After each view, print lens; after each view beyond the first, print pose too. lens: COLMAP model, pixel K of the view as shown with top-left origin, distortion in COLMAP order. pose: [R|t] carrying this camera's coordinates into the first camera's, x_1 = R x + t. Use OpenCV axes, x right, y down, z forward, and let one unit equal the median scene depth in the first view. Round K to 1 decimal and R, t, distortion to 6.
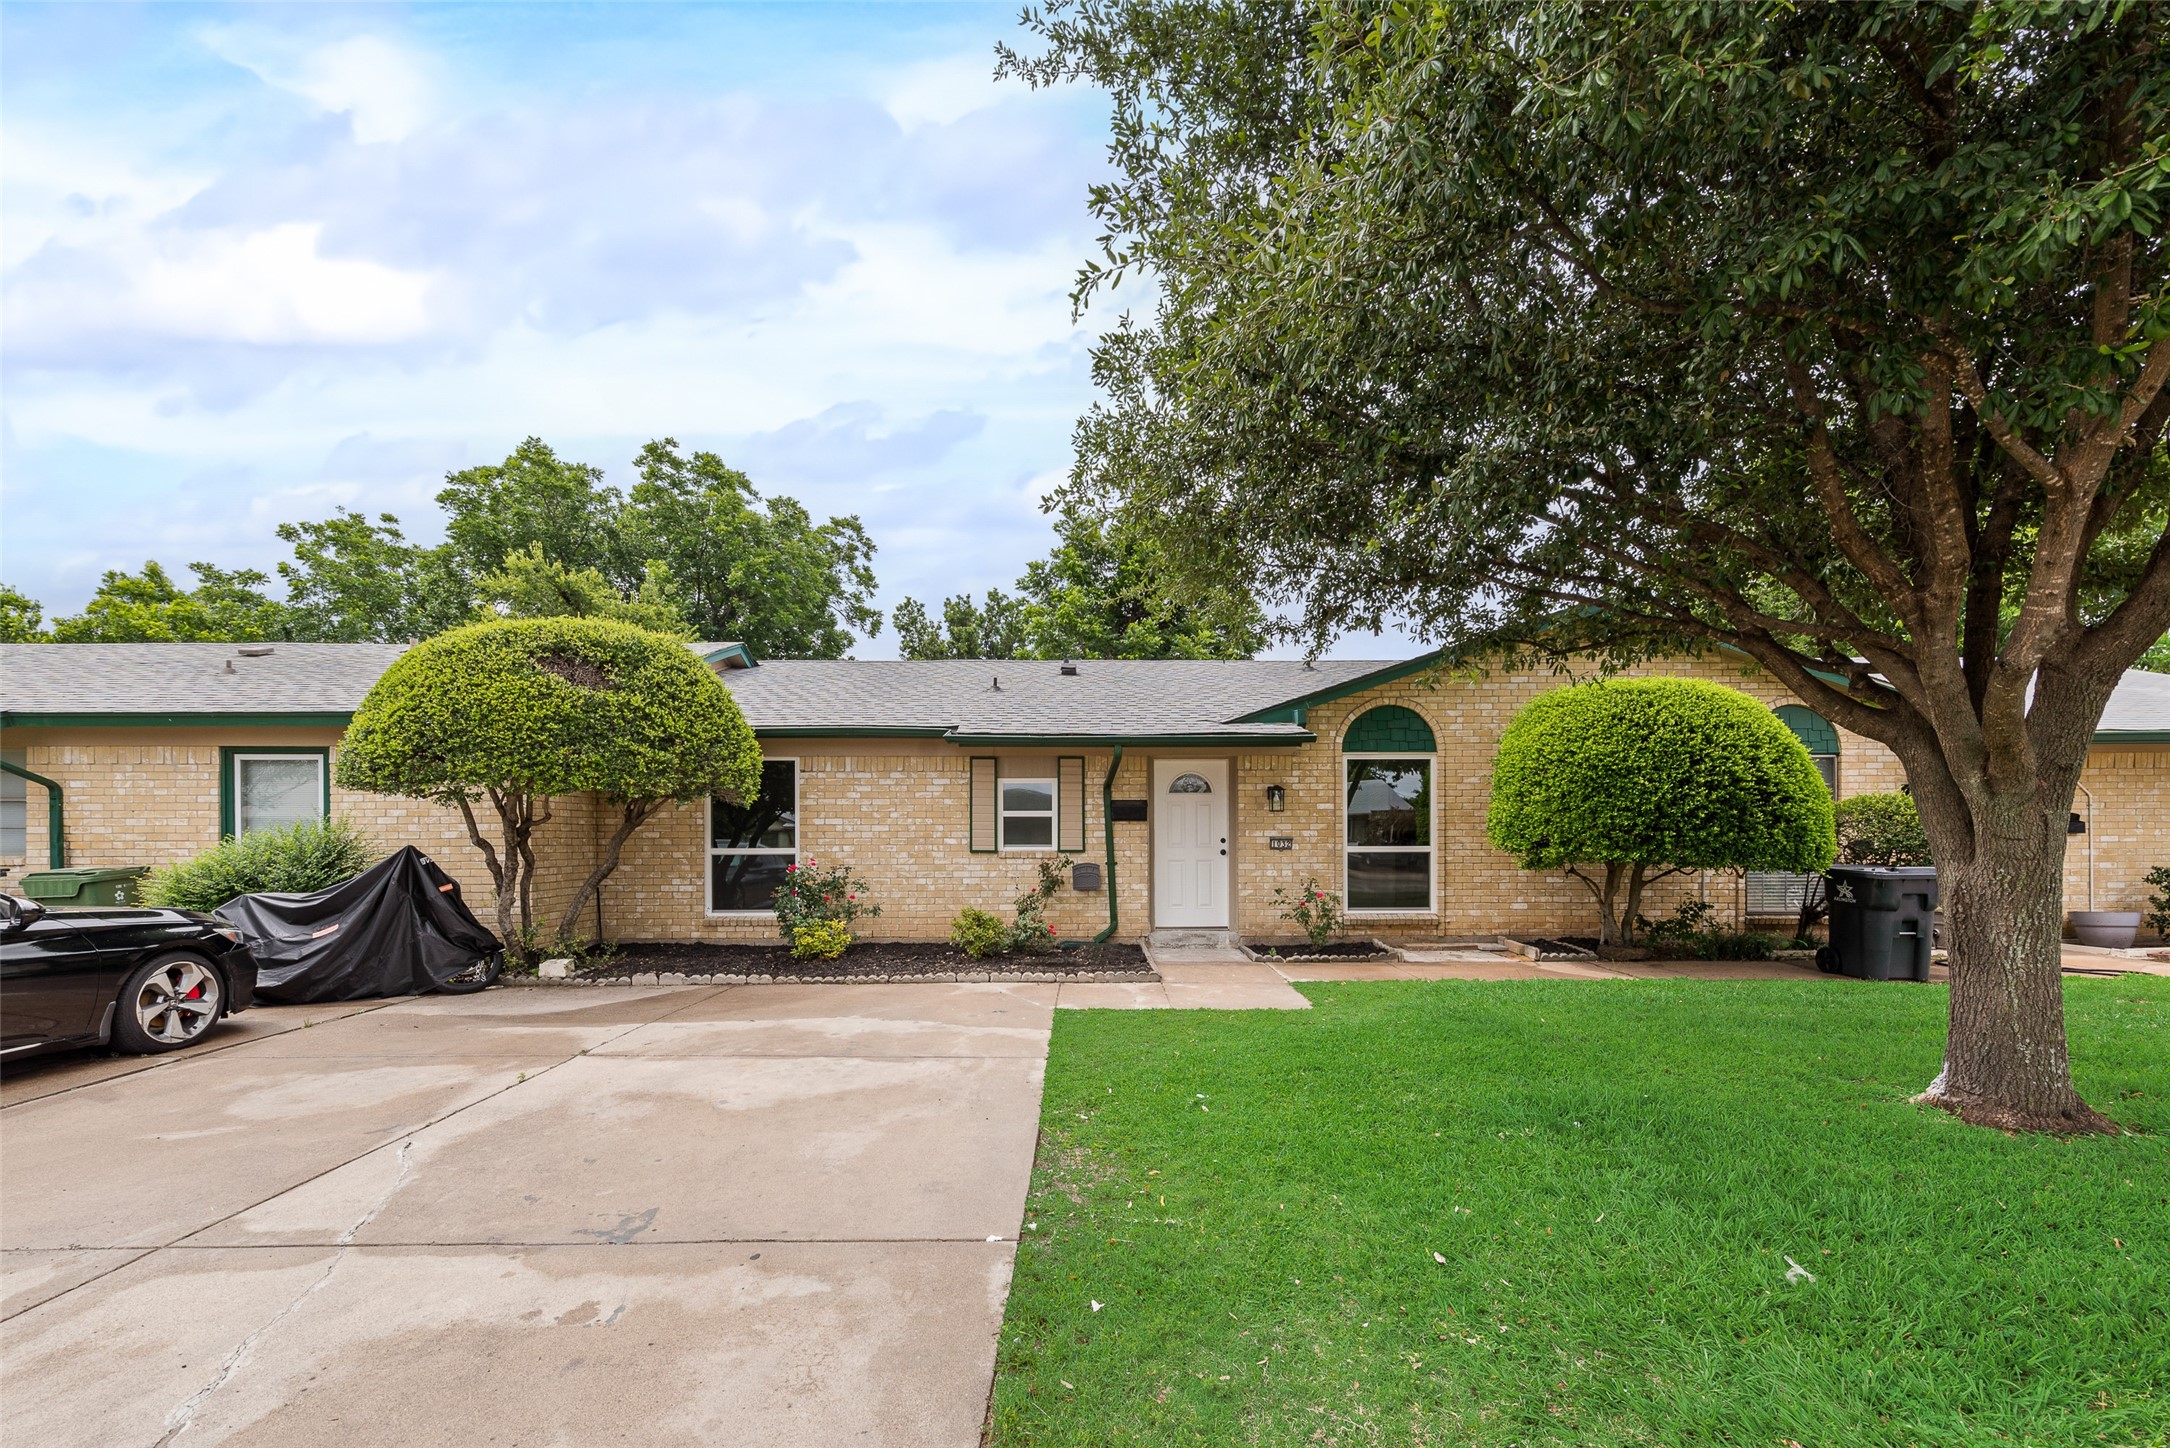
lens RADIAL K [[850.7, 0, 1083.0], [0, 850.7, 733.4], [0, 0, 1]] dist [0.016846, -0.005570]
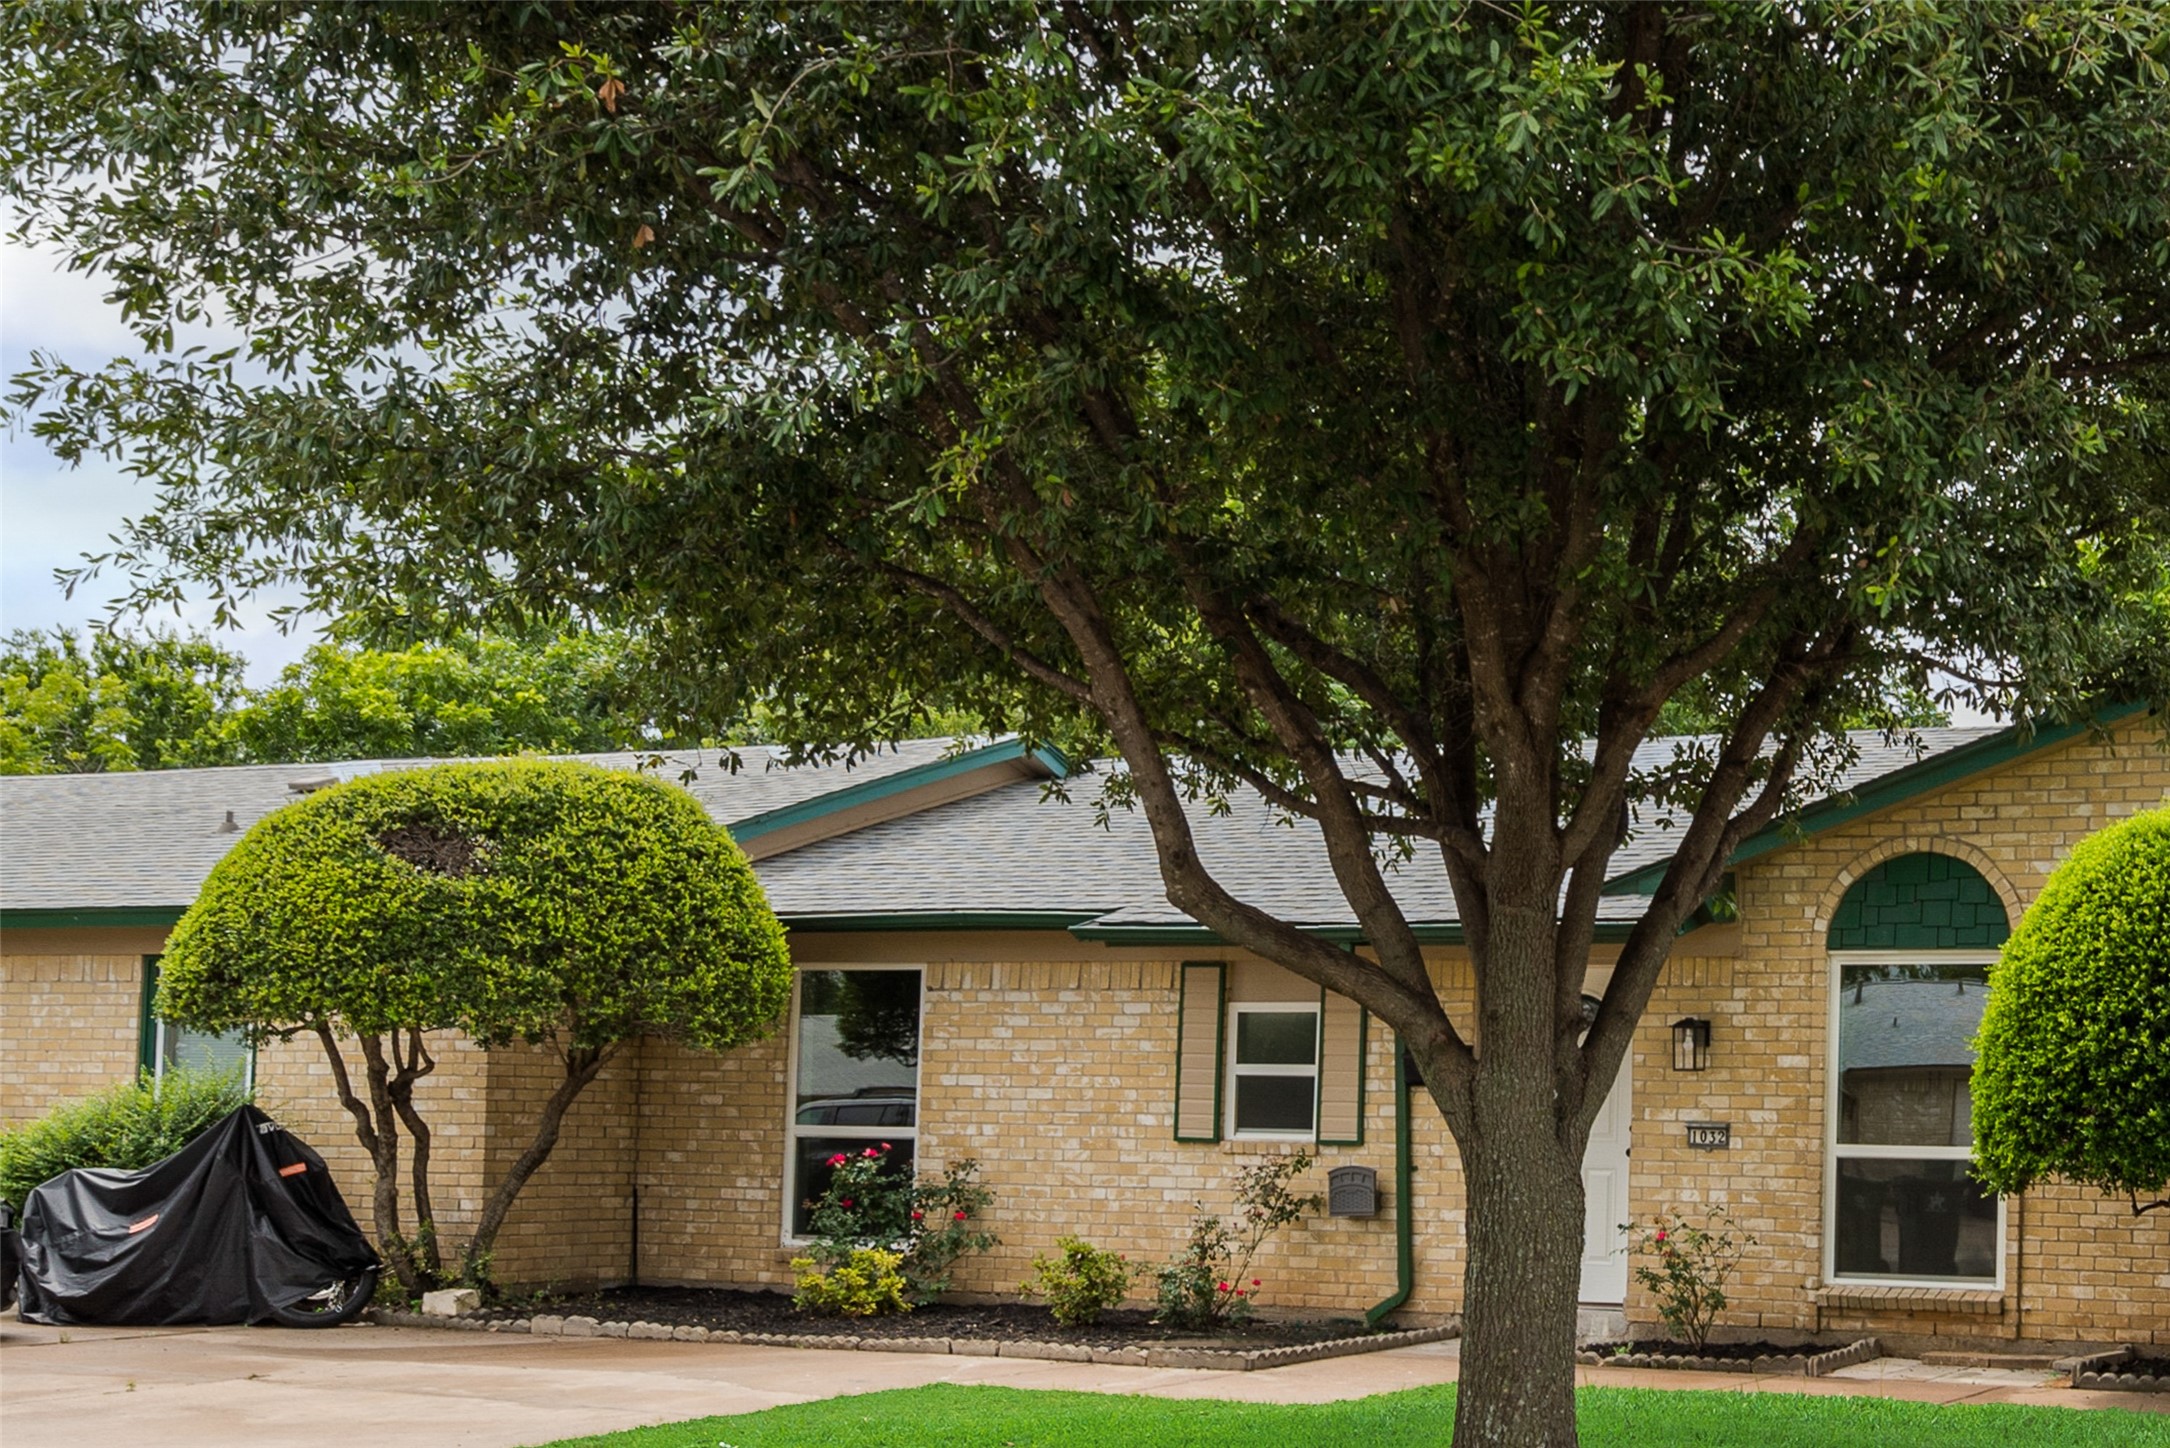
lens RADIAL K [[1737.4, 0, 1085.2], [0, 1737.4, 772.1], [0, 0, 1]] dist [0.004945, -0.001504]
pose [[0.946243, -0.043973, -0.320455, 0.237564], [0.019660, 0.996703, -0.078716, -0.010287], [0.322860, 0.068184, 0.943988, -0.096437]]
